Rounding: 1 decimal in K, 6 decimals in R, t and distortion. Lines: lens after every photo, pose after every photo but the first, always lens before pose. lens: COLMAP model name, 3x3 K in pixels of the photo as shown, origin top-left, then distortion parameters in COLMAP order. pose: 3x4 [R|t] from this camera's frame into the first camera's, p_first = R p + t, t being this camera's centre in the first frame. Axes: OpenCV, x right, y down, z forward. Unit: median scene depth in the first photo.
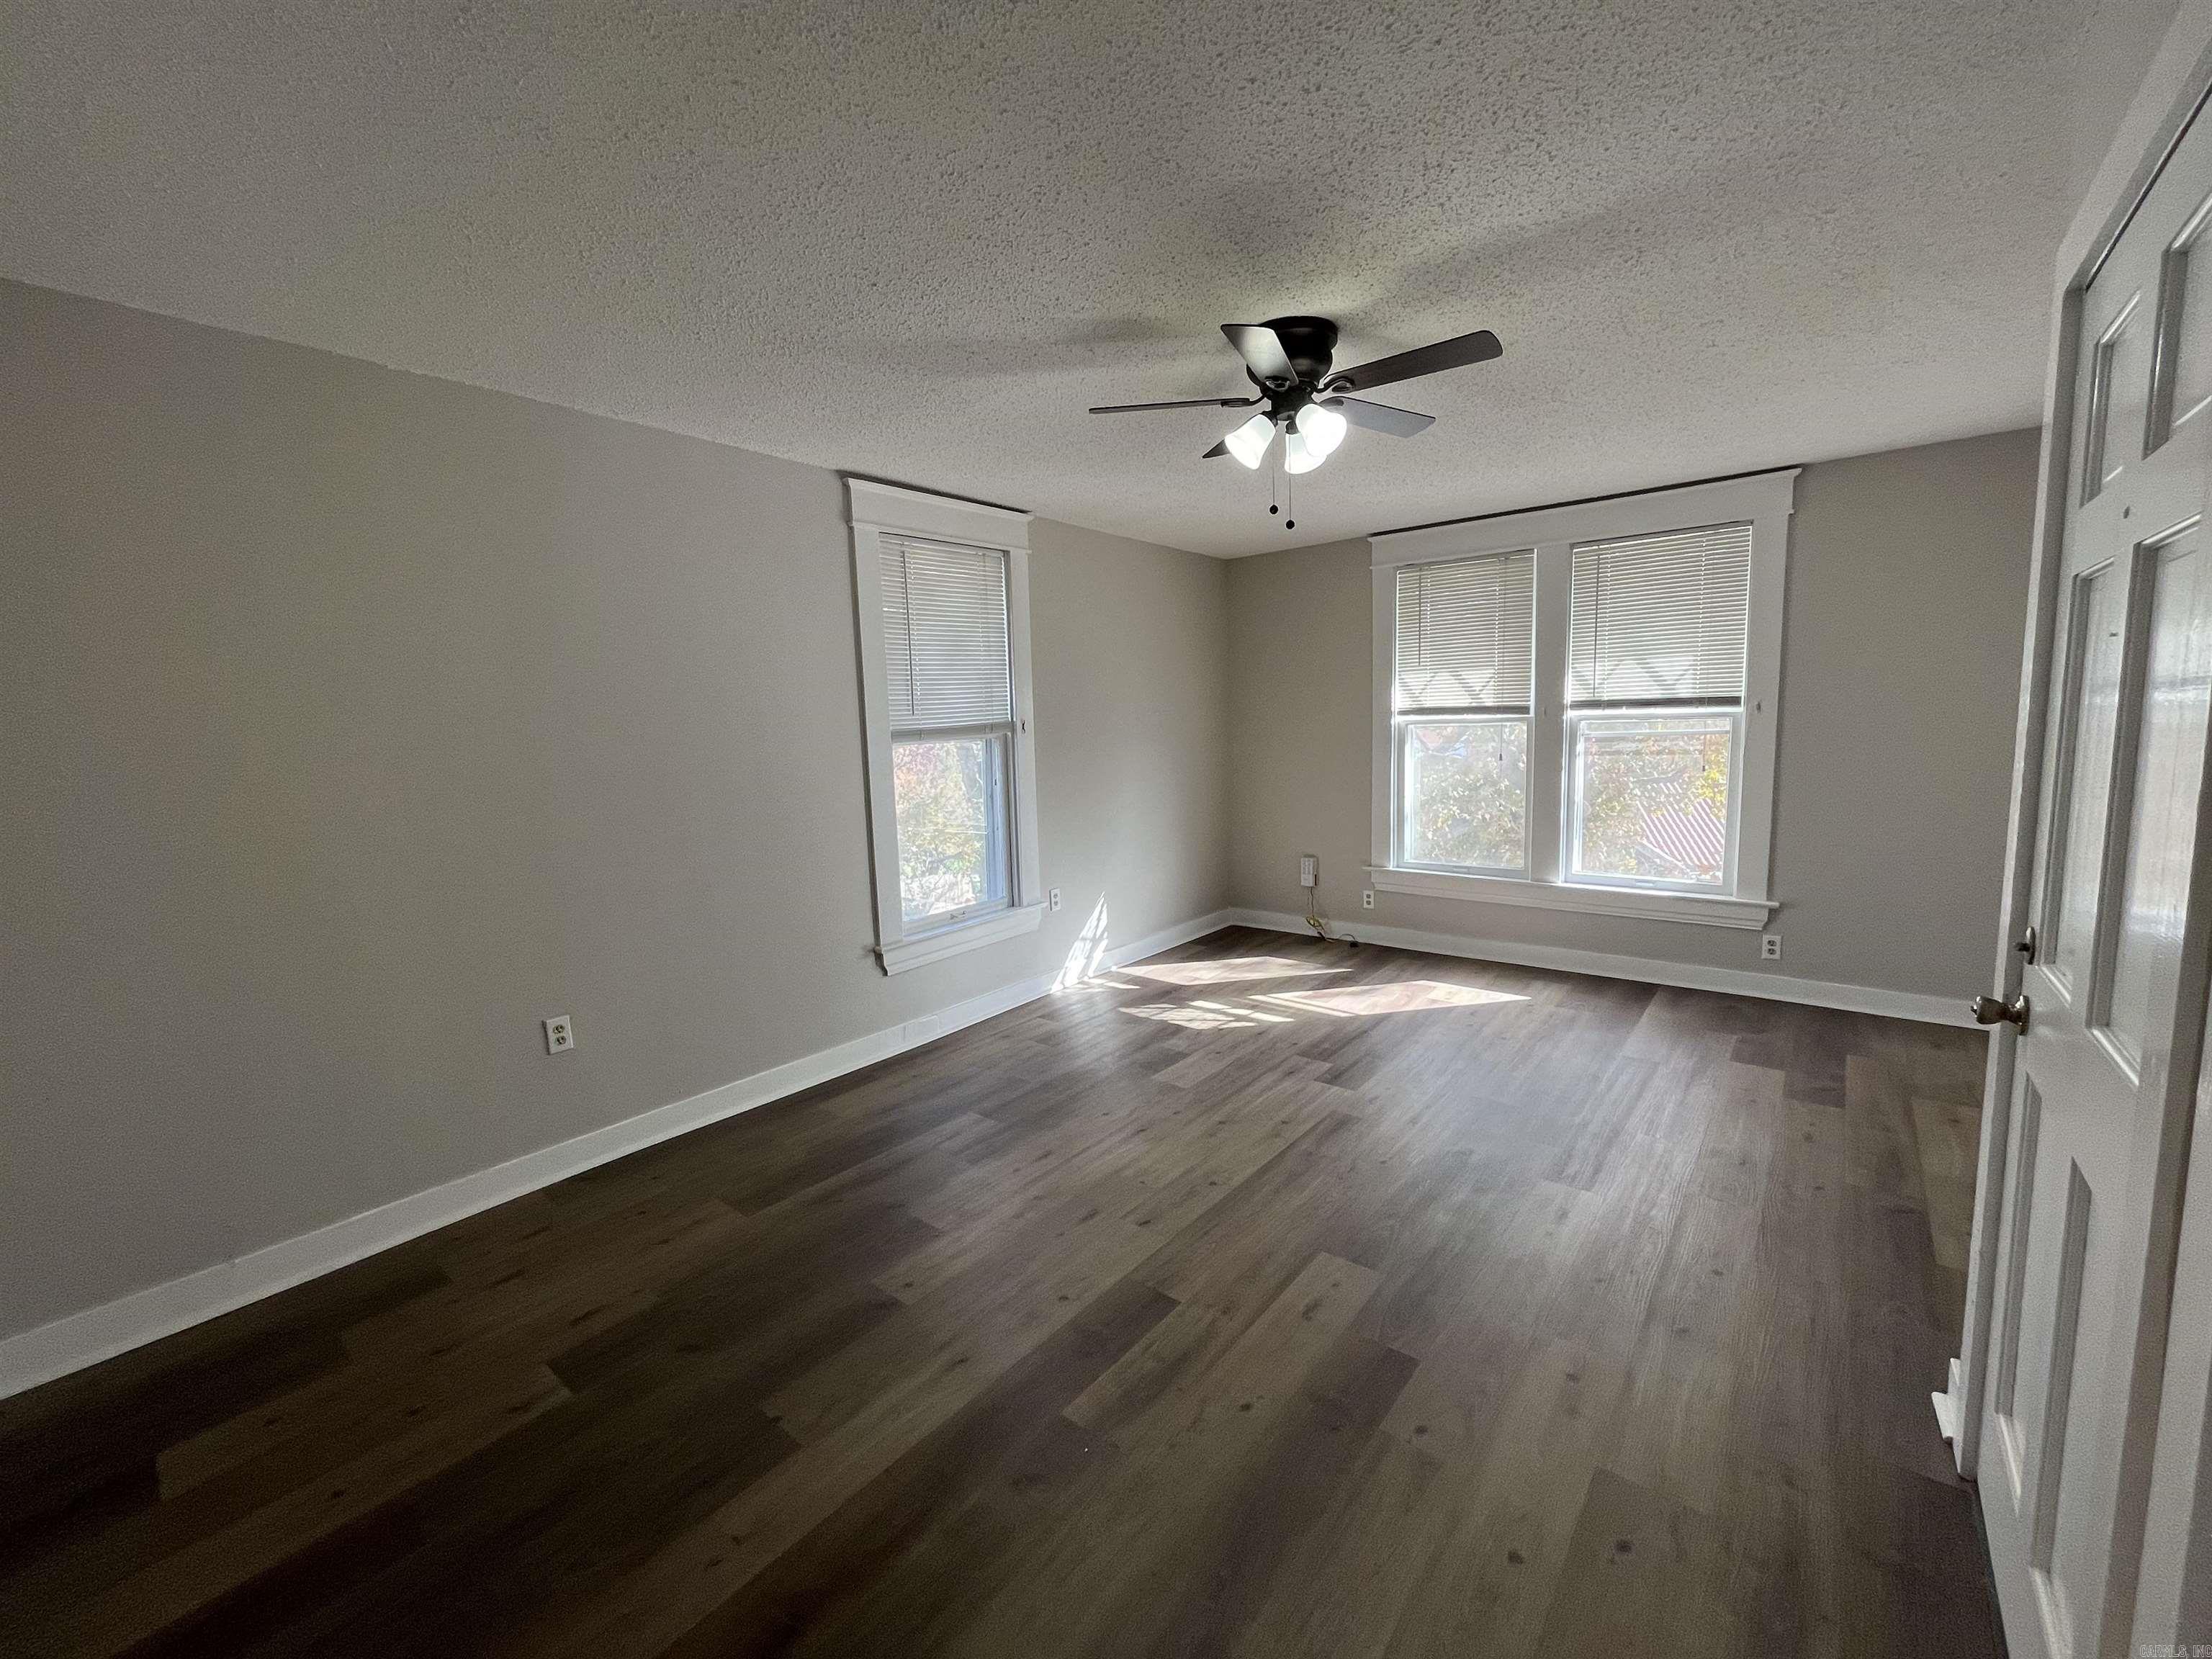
lens RADIAL K [[891.4, 0, 1104.8], [0, 891.4, 830.0], [0, 0, 1]] dist [-0.002035, -0.000694]
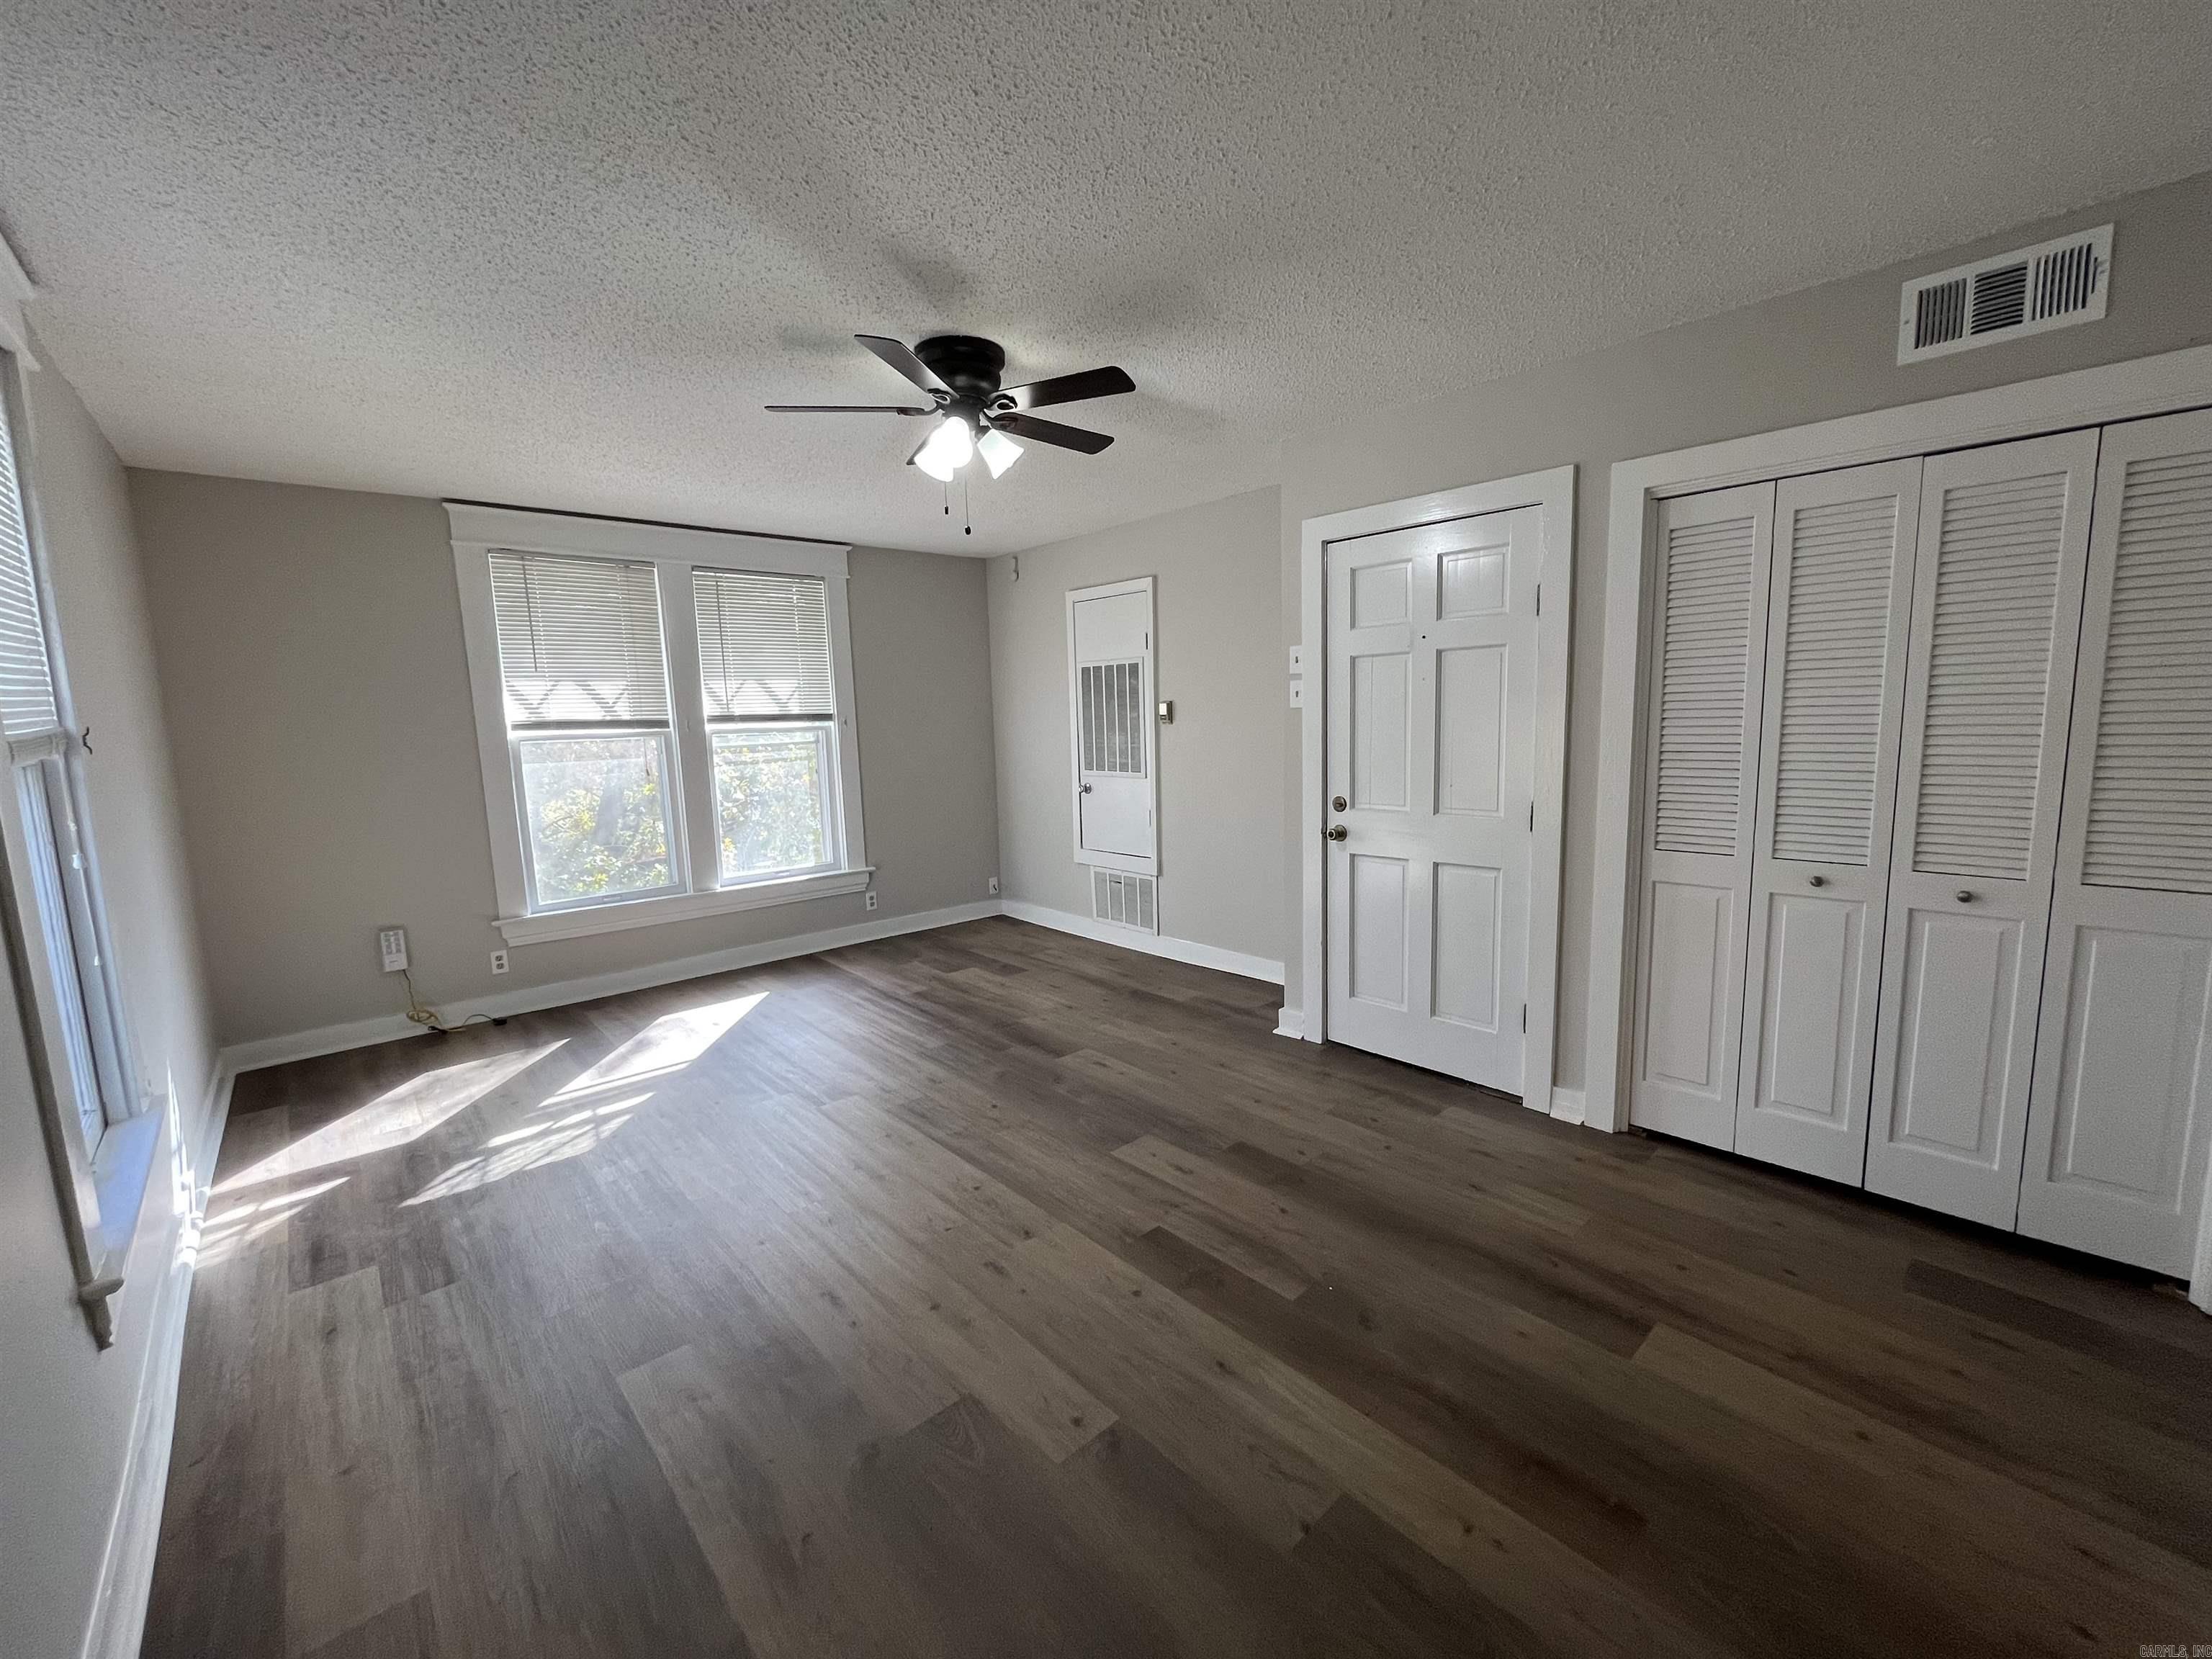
lens RADIAL K [[891.4, 0, 1104.8], [0, 891.4, 830.0], [0, 0, 1]] dist [-0.002035, -0.000694]
pose [[0.141505, -0.101137, 0.984758, -0.486276], [0.143108, 0.986408, 0.080743, -0.030301], [-0.979539, 0.129502, 0.154055, 0.412743]]
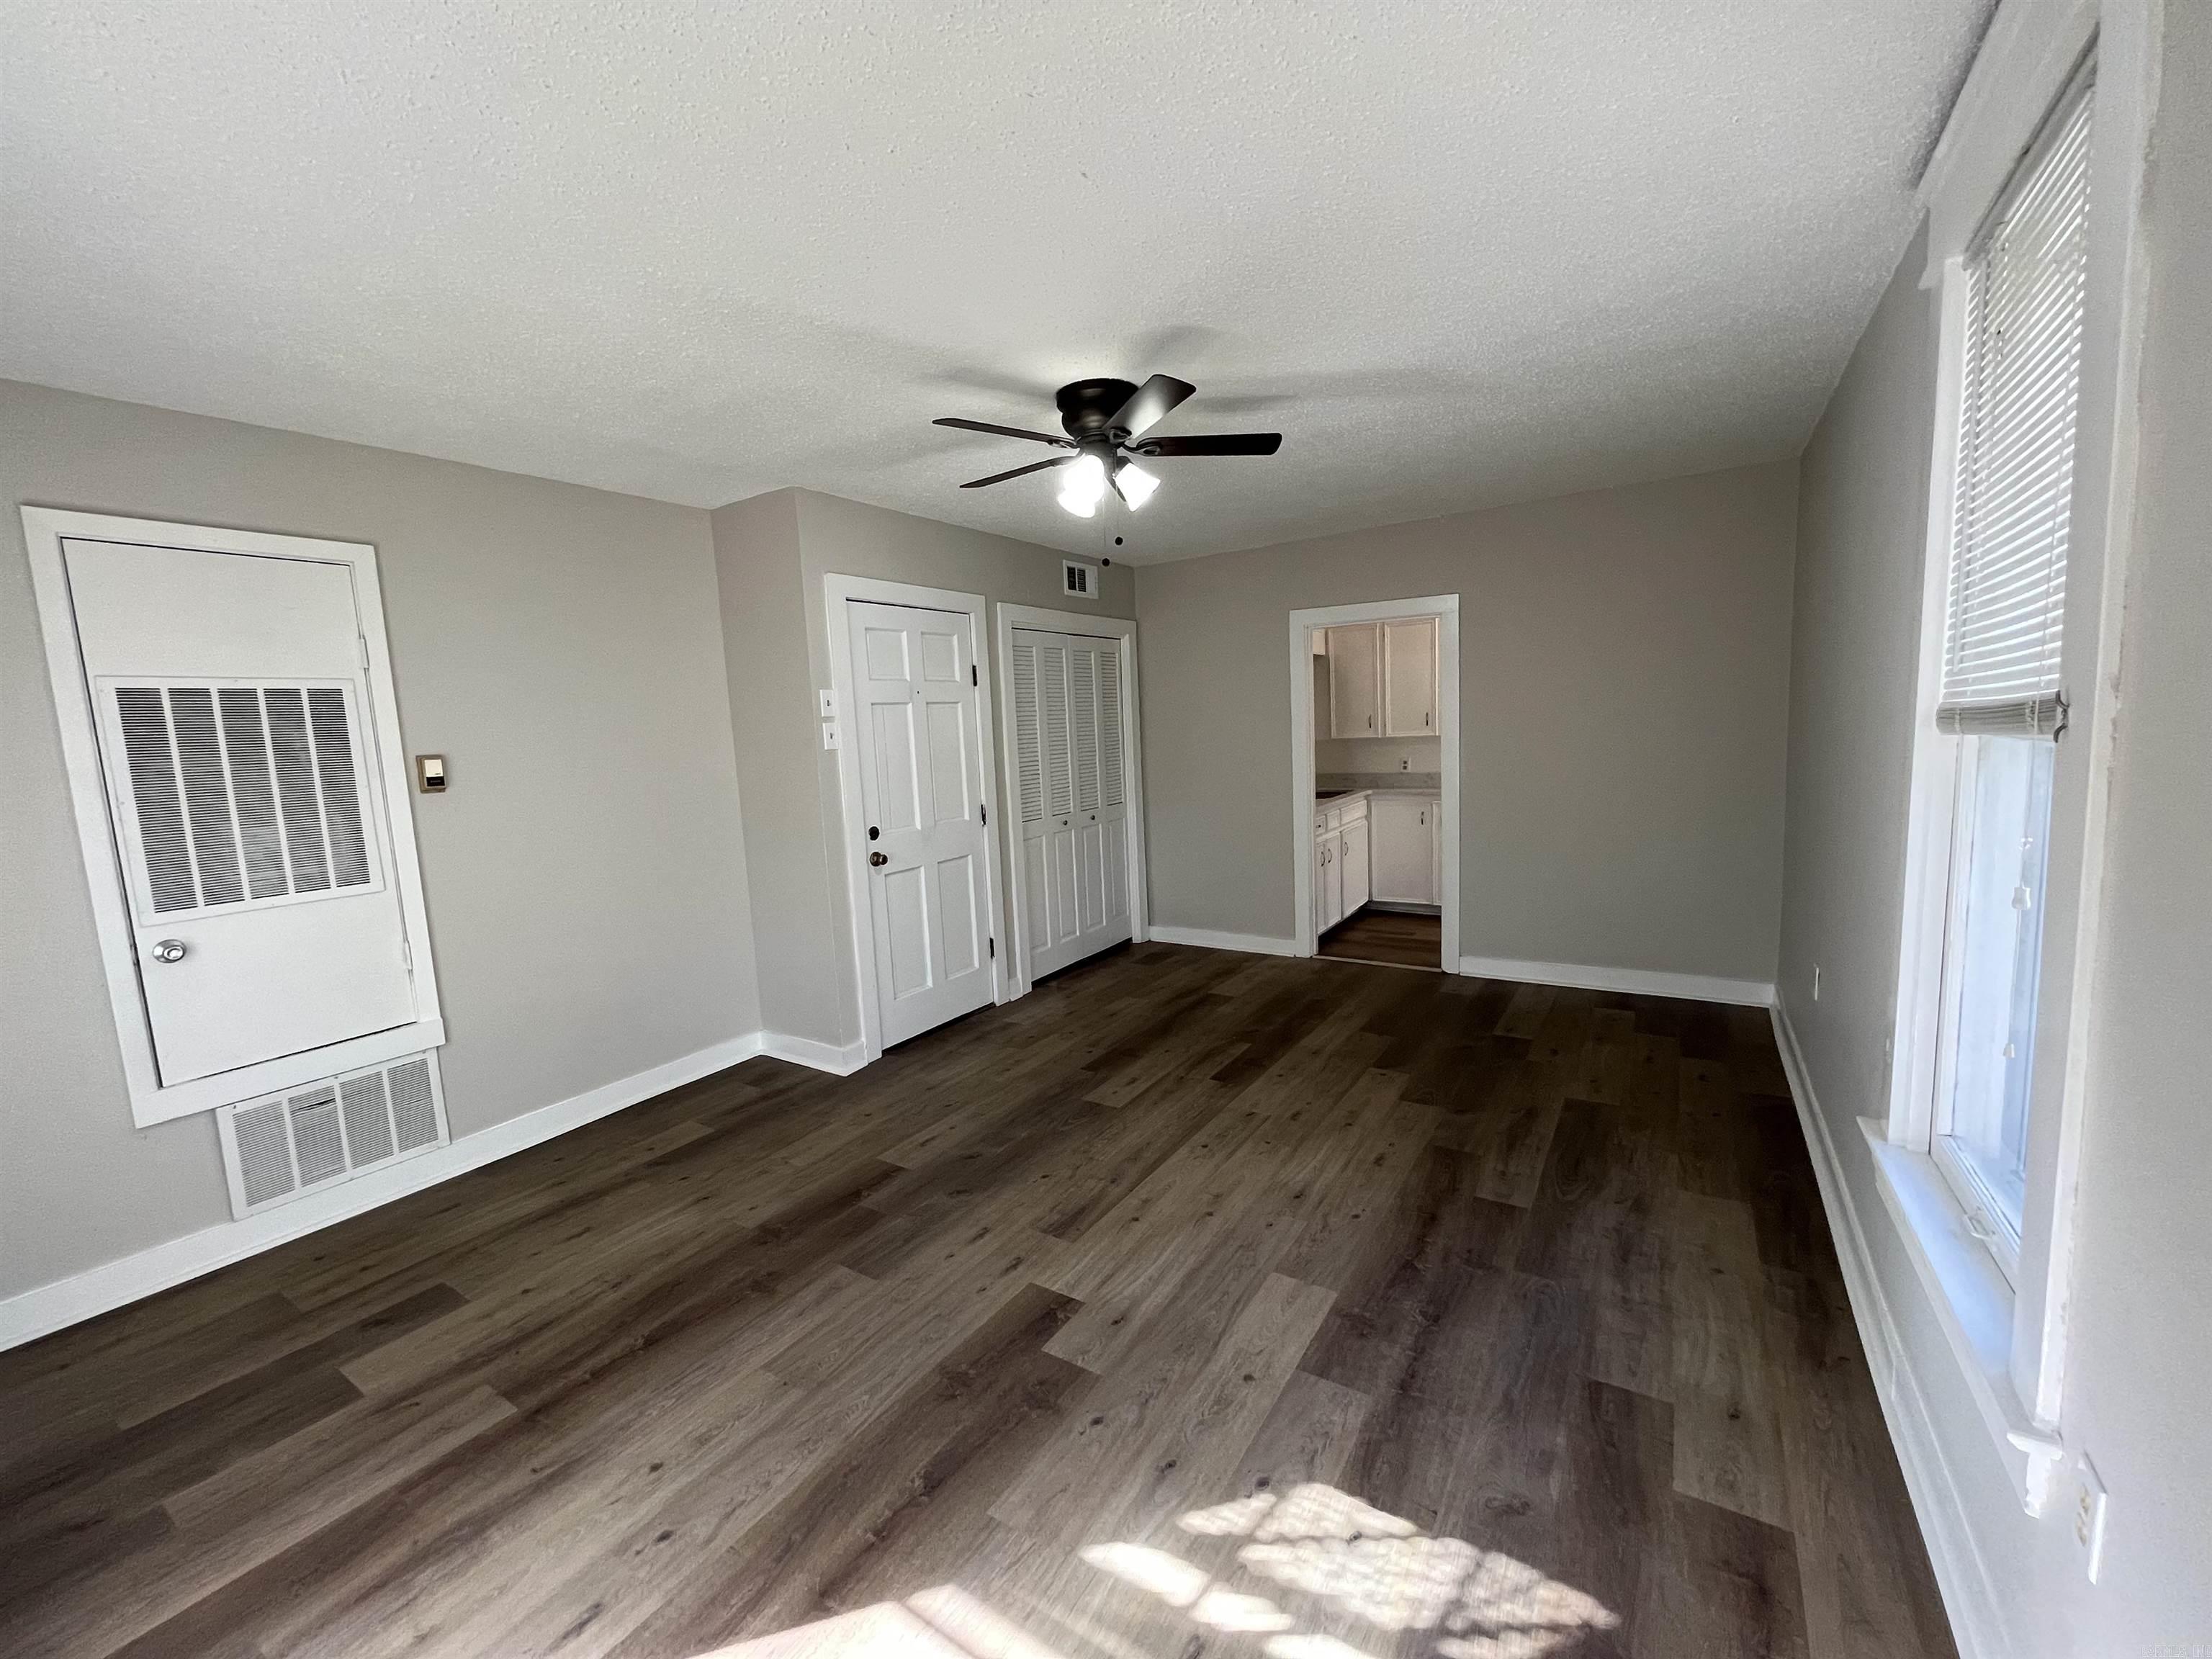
lens RADIAL K [[891.4, 0, 1104.8], [0, 891.4, 830.0], [0, 0, 1]] dist [-0.002035, -0.000694]
pose [[-0.989911, 0.092505, -0.107323, 0.204600], [0.064405, 0.968462, 0.240695, -0.163872], [0.126204, 0.231355, -0.964649, 1.227014]]
